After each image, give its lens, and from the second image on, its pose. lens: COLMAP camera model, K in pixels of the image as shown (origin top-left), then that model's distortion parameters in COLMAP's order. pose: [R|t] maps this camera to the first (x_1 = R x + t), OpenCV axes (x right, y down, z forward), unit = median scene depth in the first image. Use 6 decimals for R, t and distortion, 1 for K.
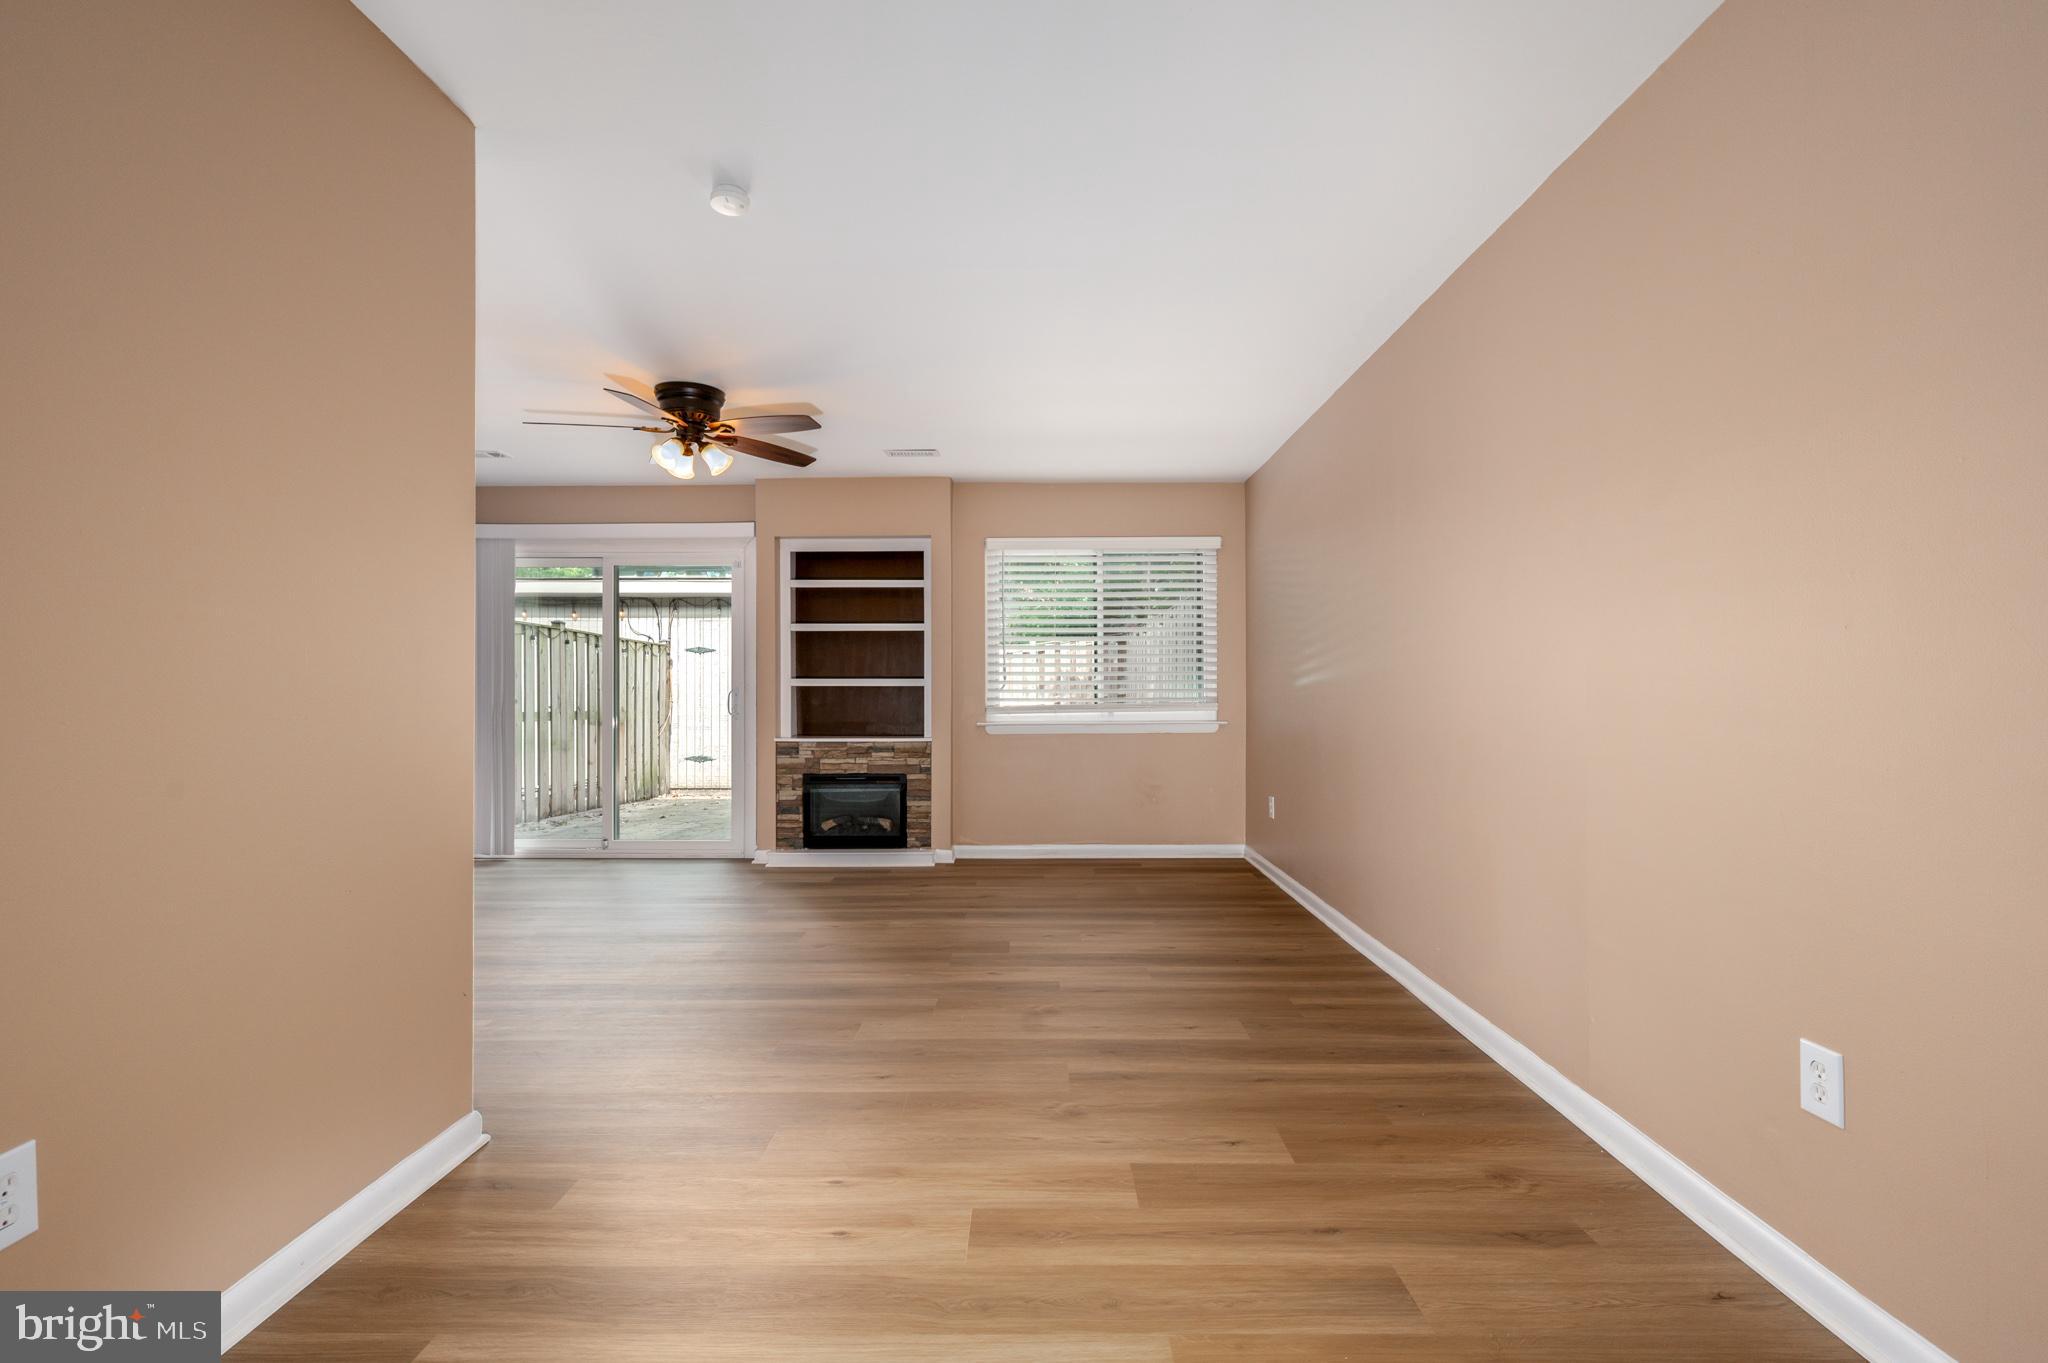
lens RADIAL K [[895.9, 0, 1033.2], [0, 895.9, 689.5], [0, 0, 1]] dist [0.000858, 0.000073]
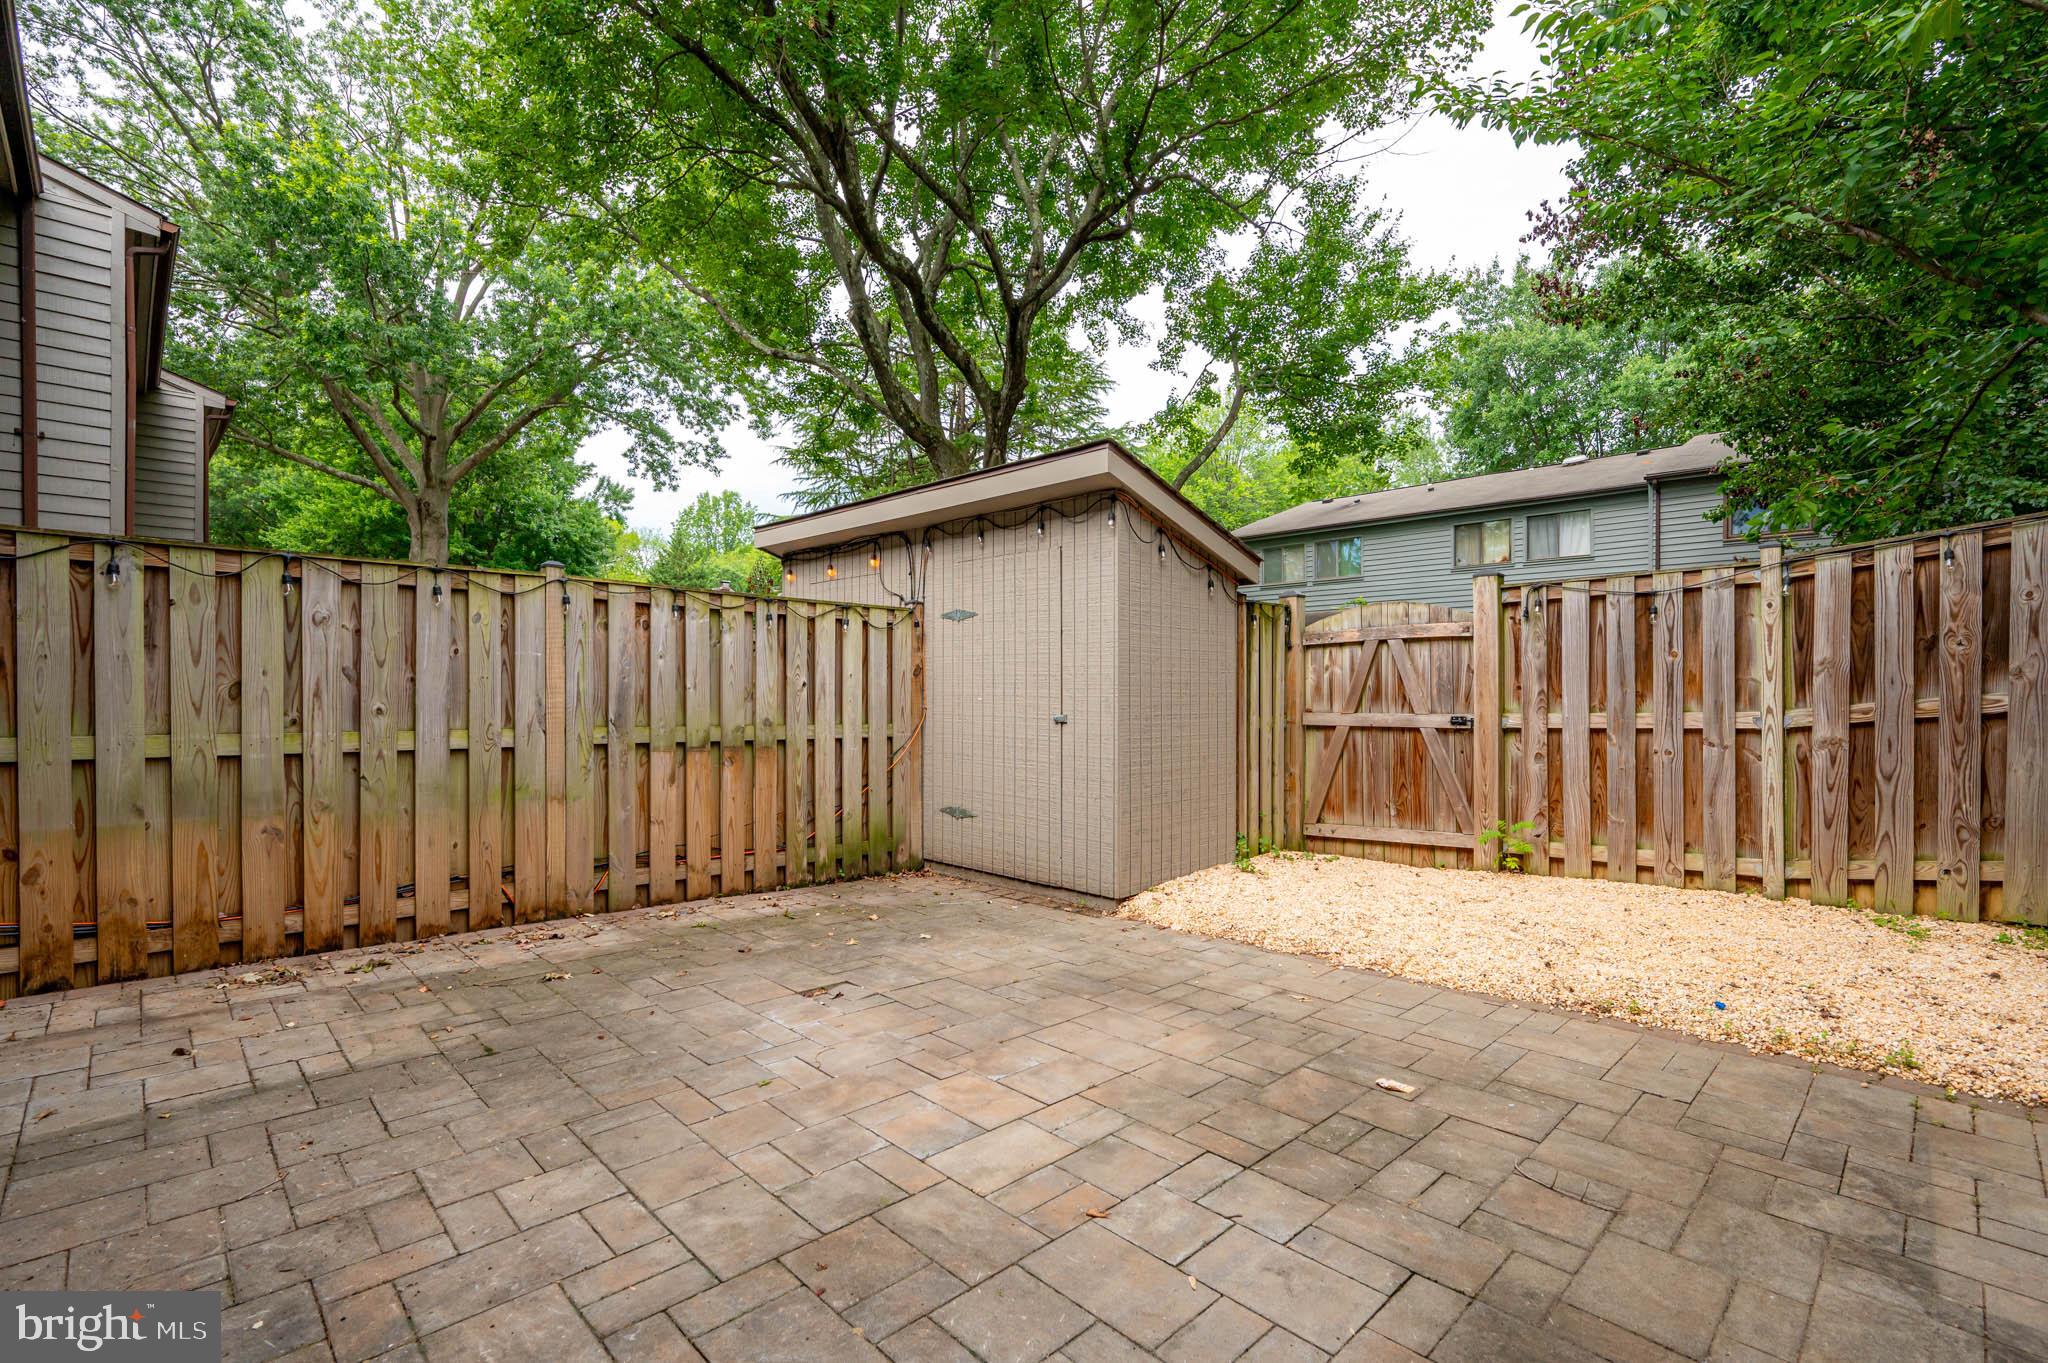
lens RADIAL K [[908.7, 0, 1025.2], [0, 908.7, 690.8], [0, 0, 1]] dist [-0.000006, -0.000098]
pose [[0.712787, 0.005891, -0.701356, 0.098448], [0.001791, 0.999946, 0.010220, -0.004163], [0.701378, -0.008541, 0.712738, 1.228518]]
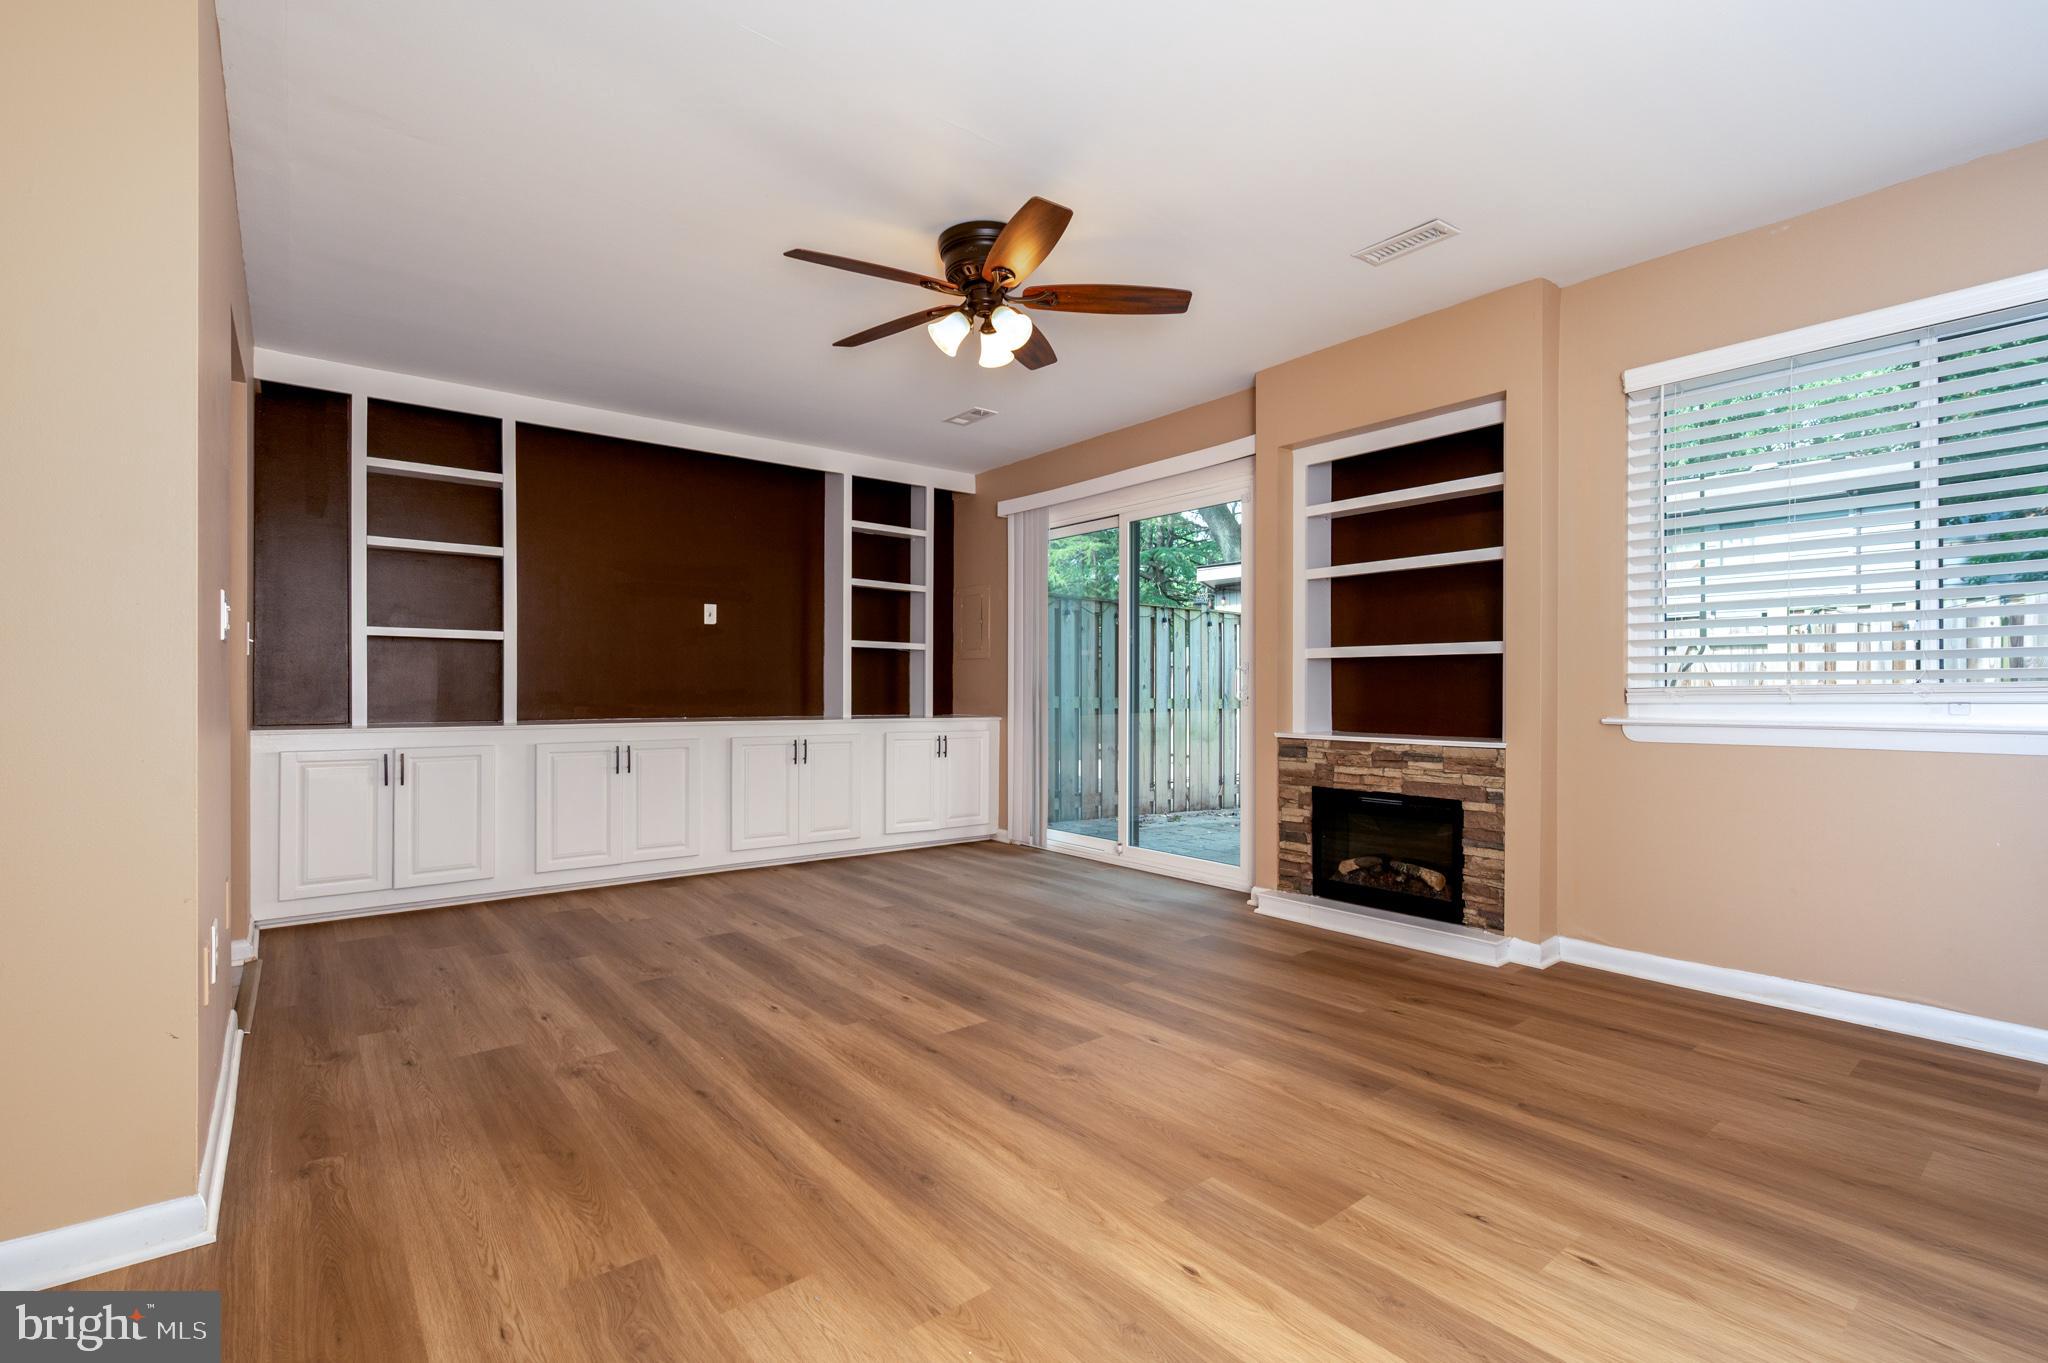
lens RADIAL K [[918.9, 0, 1035.4], [0, 918.9, 683.4], [0, 0, 1]] dist [-0.000921, 0.000006]
pose [[0.634931, -0.001731, -0.772567, 0.150629], [-0.000688, 0.999996, -0.002805, 0.018017], [0.772569, 0.002312, 0.634927, 0.391707]]
